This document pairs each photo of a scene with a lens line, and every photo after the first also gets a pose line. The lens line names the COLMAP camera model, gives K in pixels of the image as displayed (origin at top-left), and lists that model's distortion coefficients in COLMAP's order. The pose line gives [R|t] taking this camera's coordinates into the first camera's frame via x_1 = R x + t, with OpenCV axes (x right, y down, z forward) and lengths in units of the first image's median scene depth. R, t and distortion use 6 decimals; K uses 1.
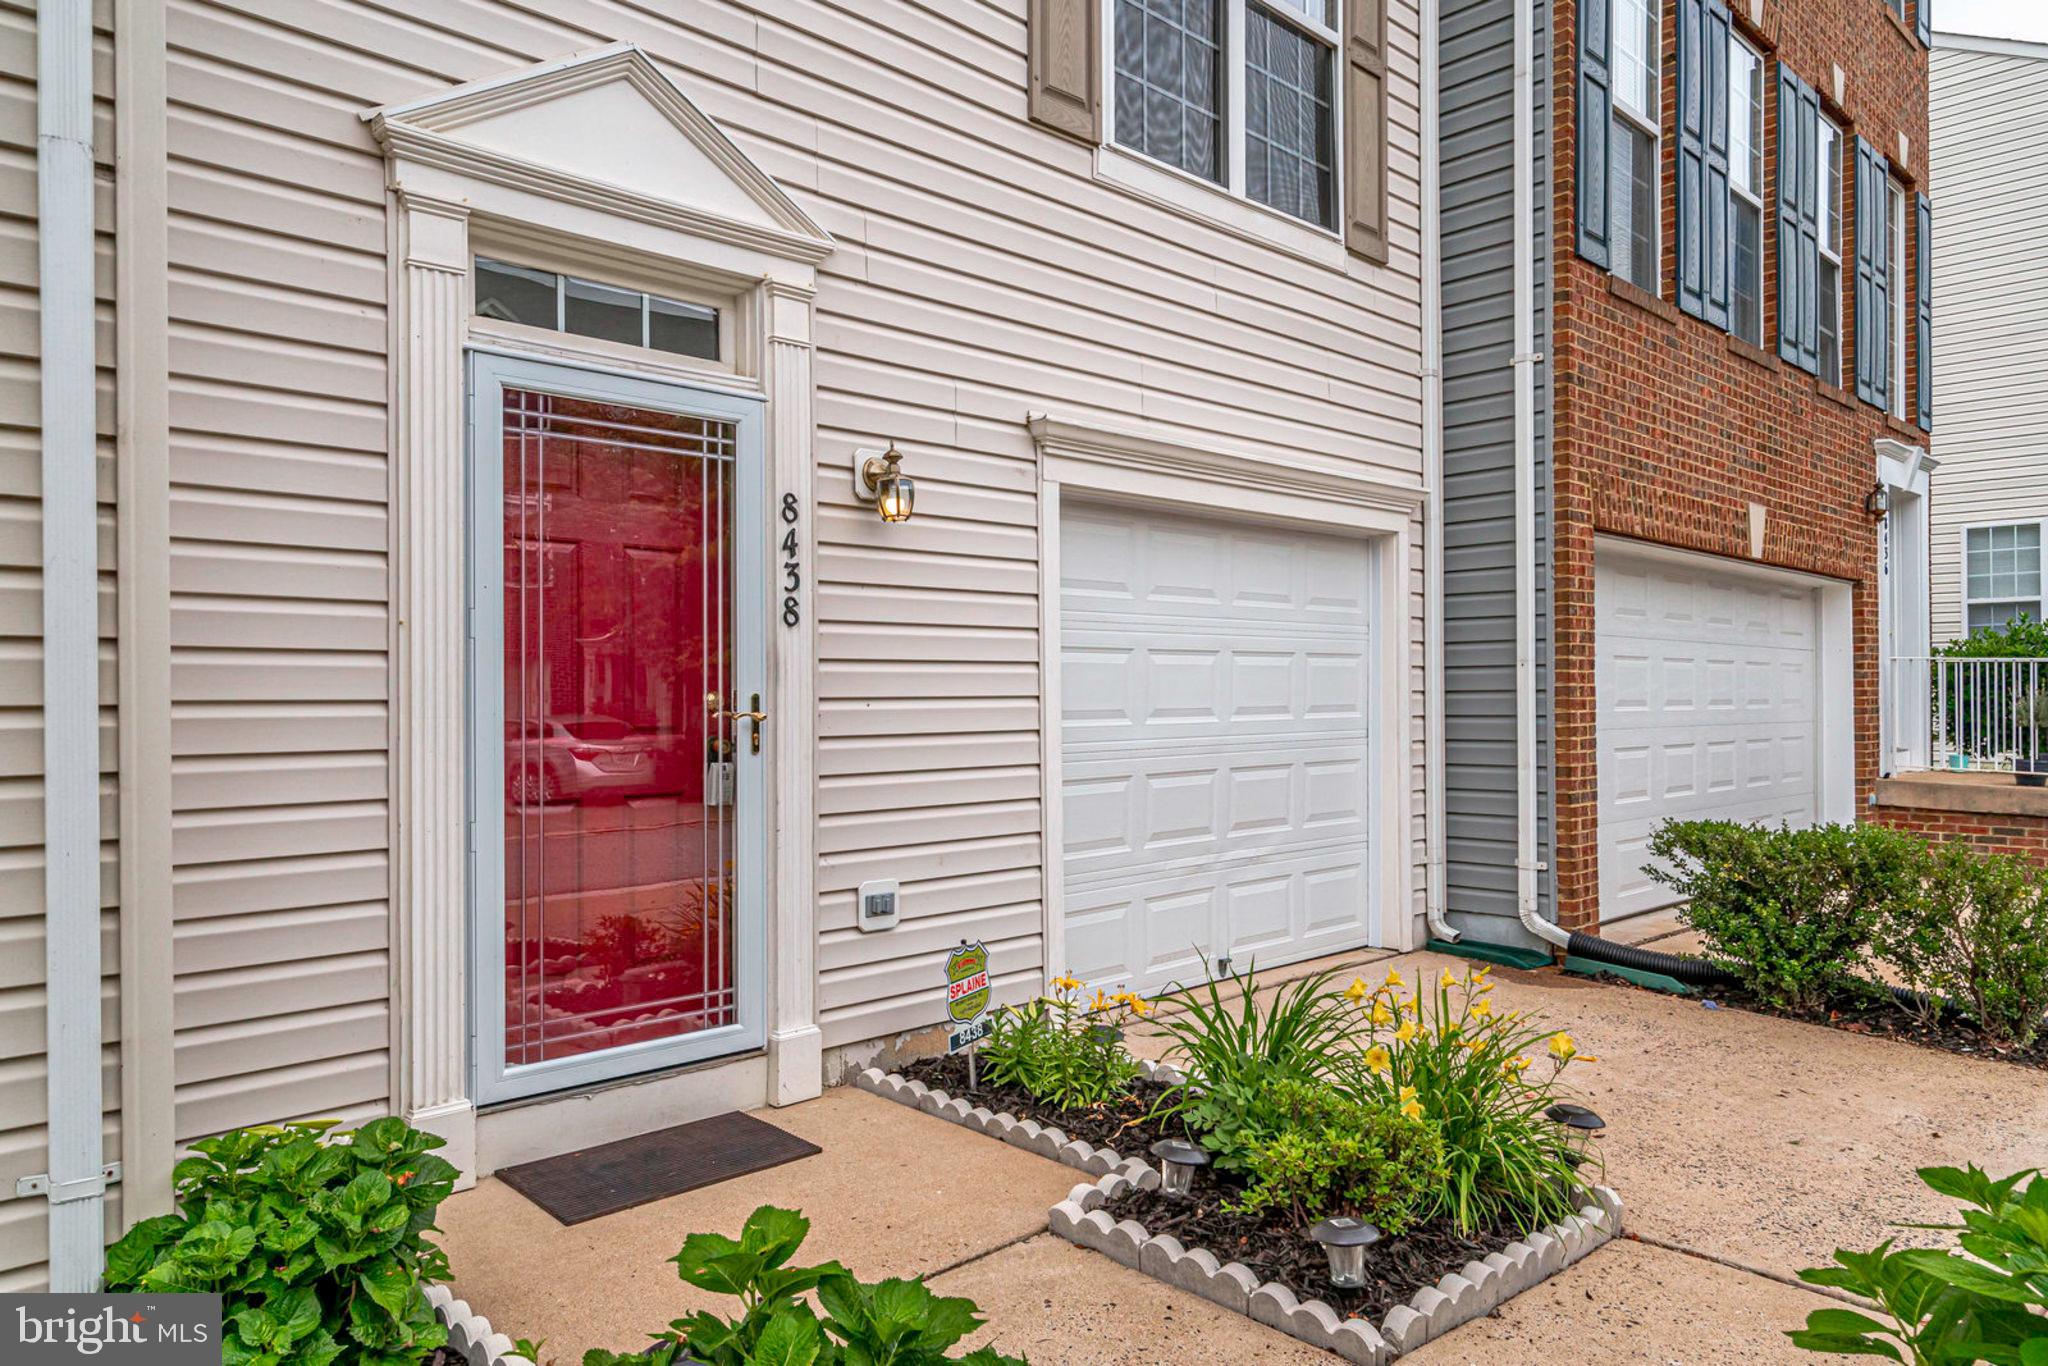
lens RADIAL K [[1360.6, 0, 1027.4], [0, 1360.6, 685.7], [0, 0, 1]] dist [0.007396, 0.003333]
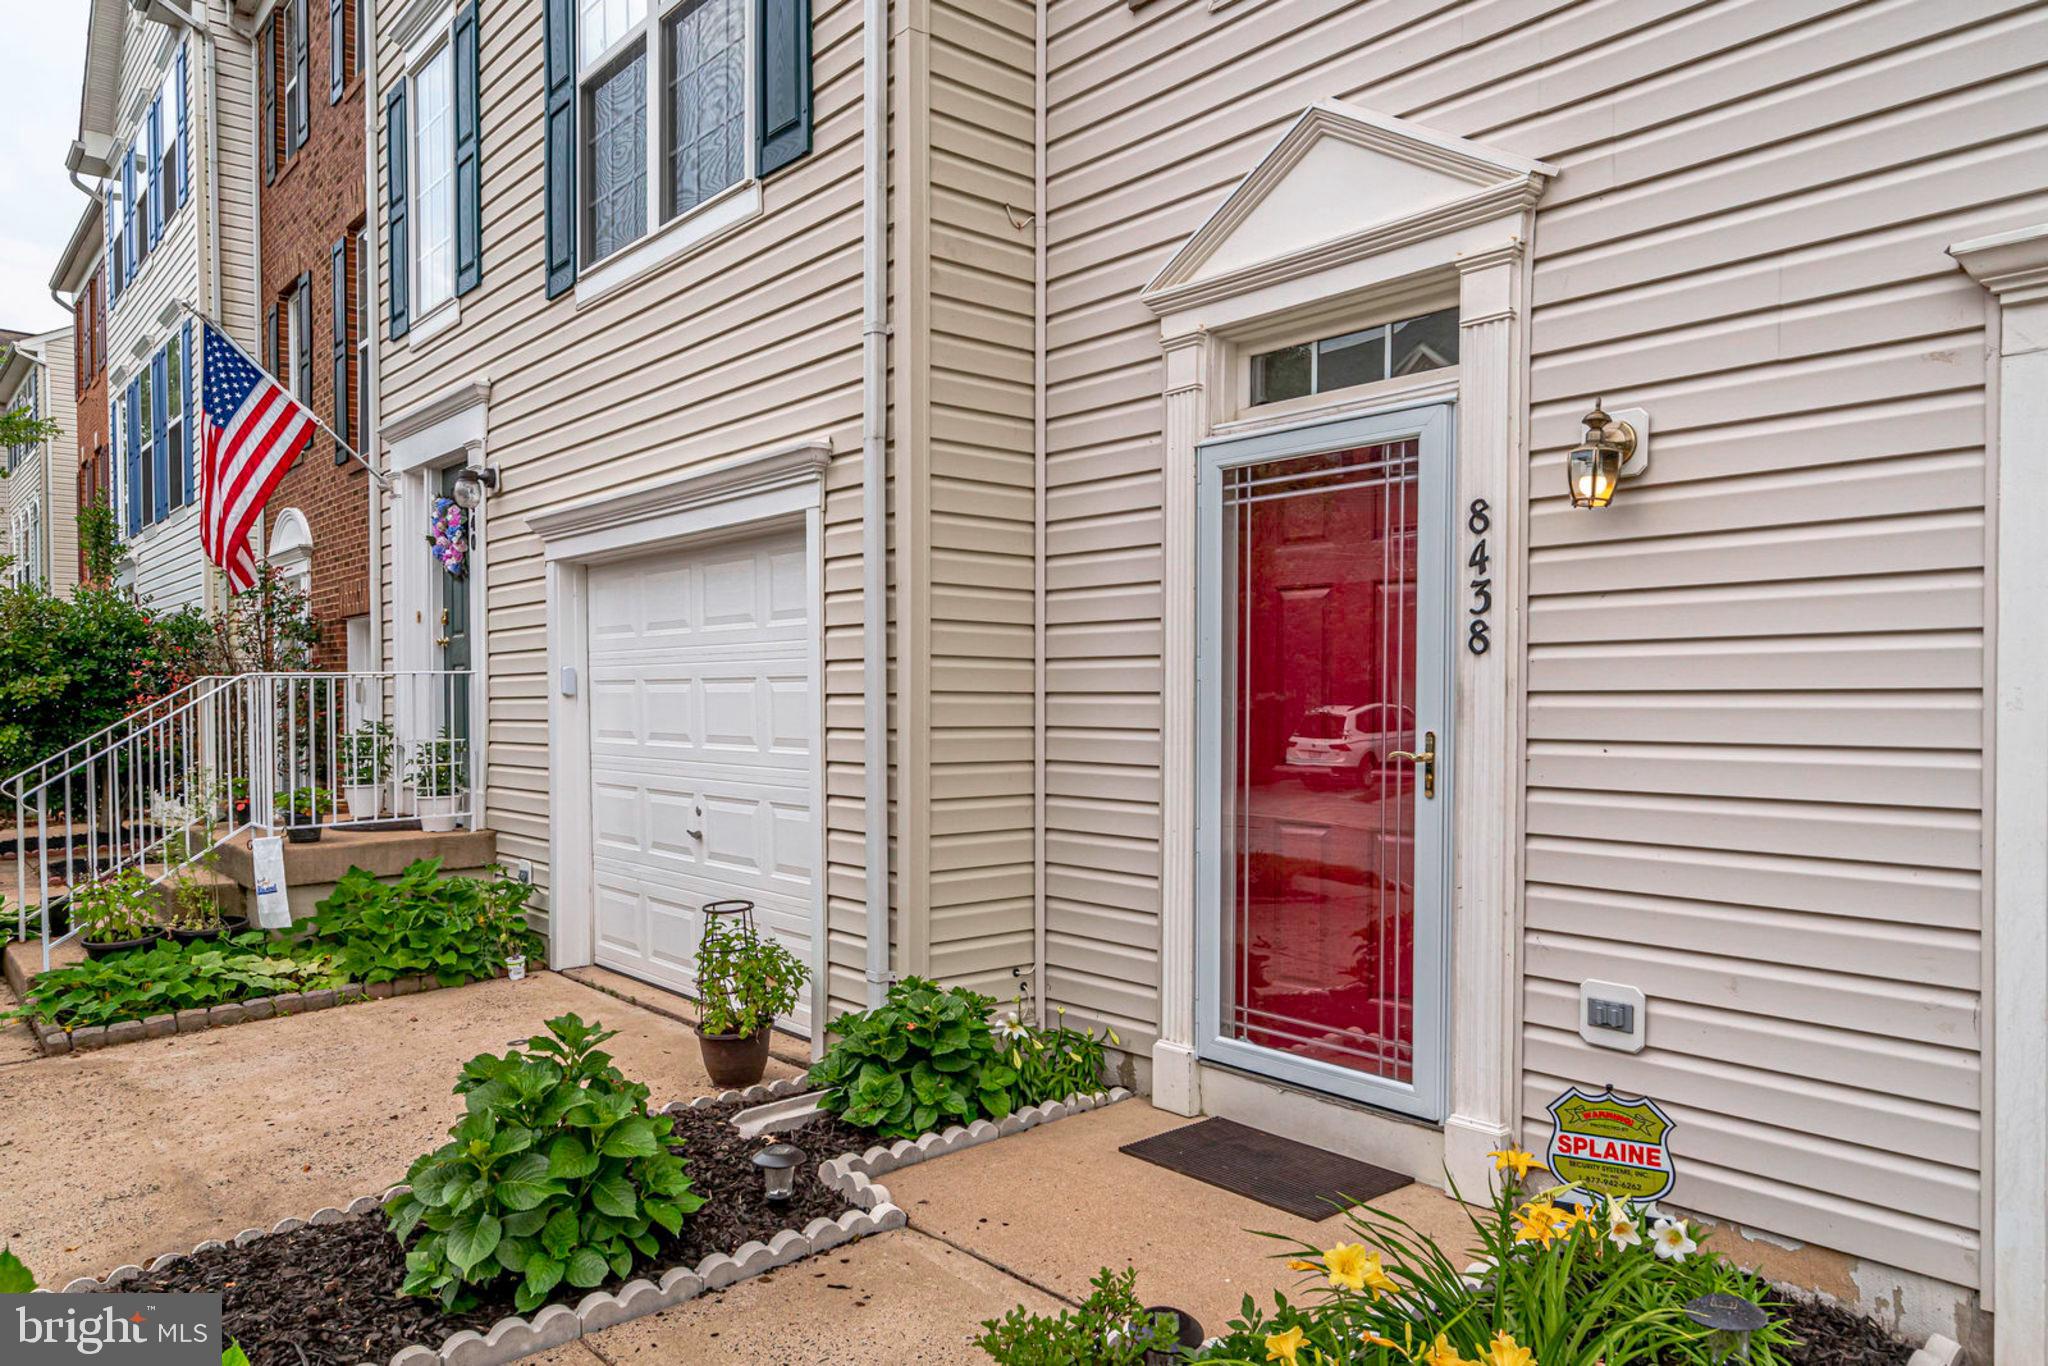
lens RADIAL K [[1360.6, 0, 1002.6], [0, 1360.6, 735.5], [0, 0, 1]] dist [0.007396, 0.003333]
pose [[-0.064438, 0.031576, -0.997422, 0.705085], [0.004178, 0.999499, 0.031372, -0.020741], [0.997913, -0.002145, -0.064538, 0.755418]]
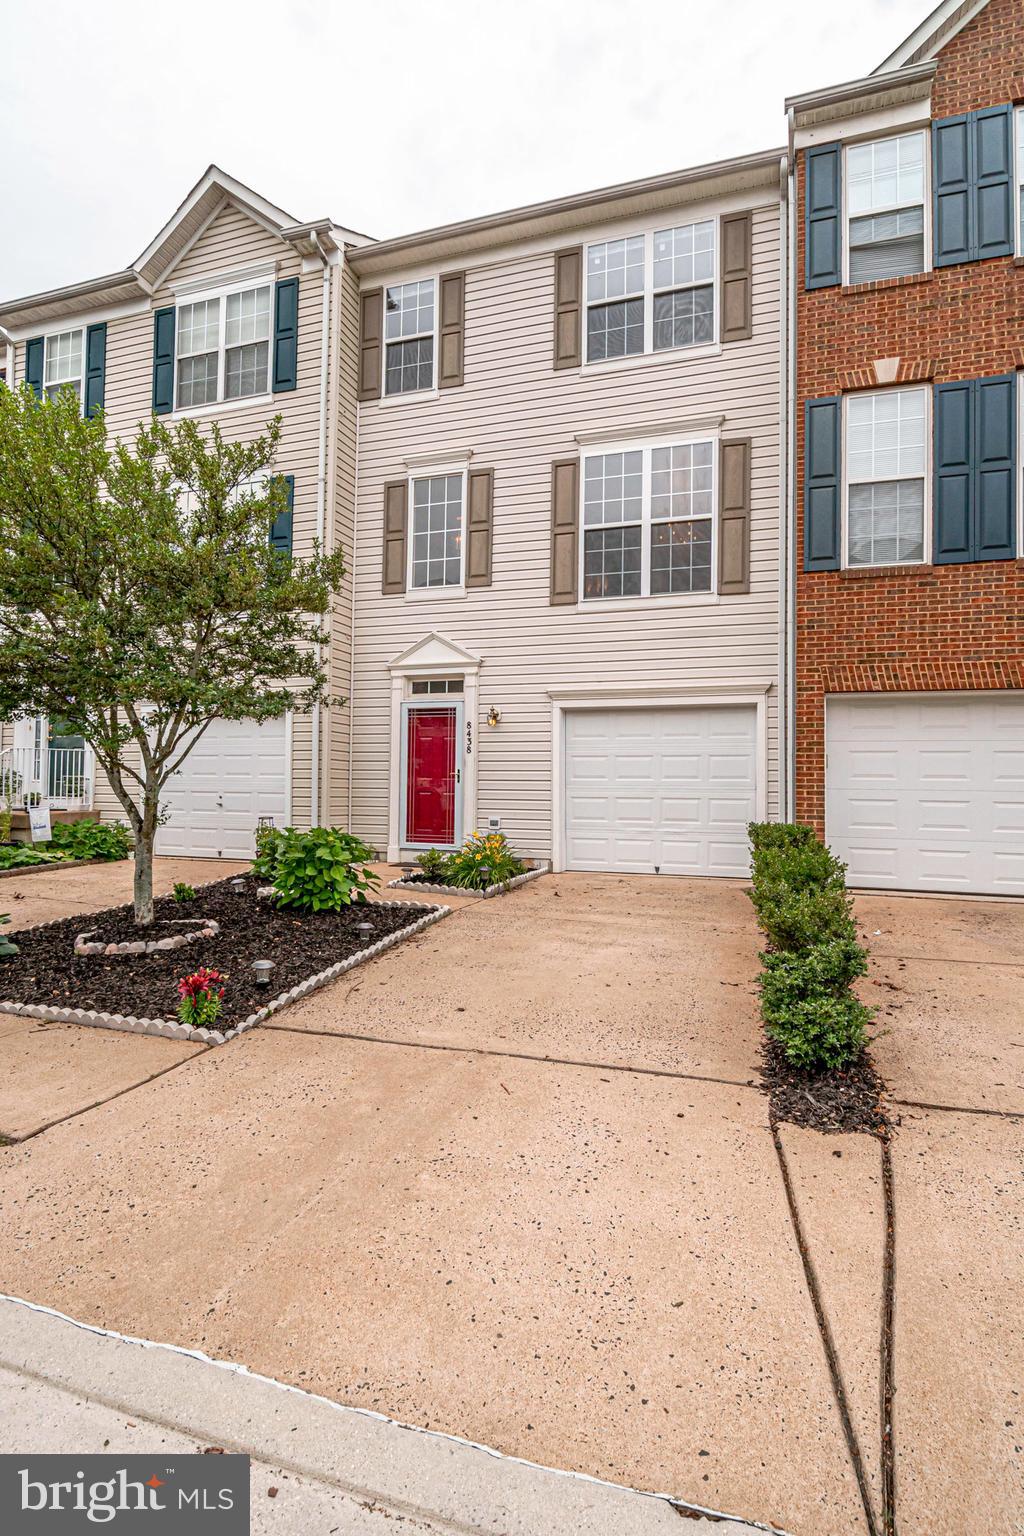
lens RADIAL K [[768.4, 0, 513.4], [0, 768.4, 774.9], [0, 0, 1]] dist [0.000115, 0.000029]
pose [[0.457596, -0.013708, -0.889055, 2.008993], [-0.011191, 0.999713, -0.021174, 0.072984], [0.889090, 0.019639, 0.457311, 0.034062]]
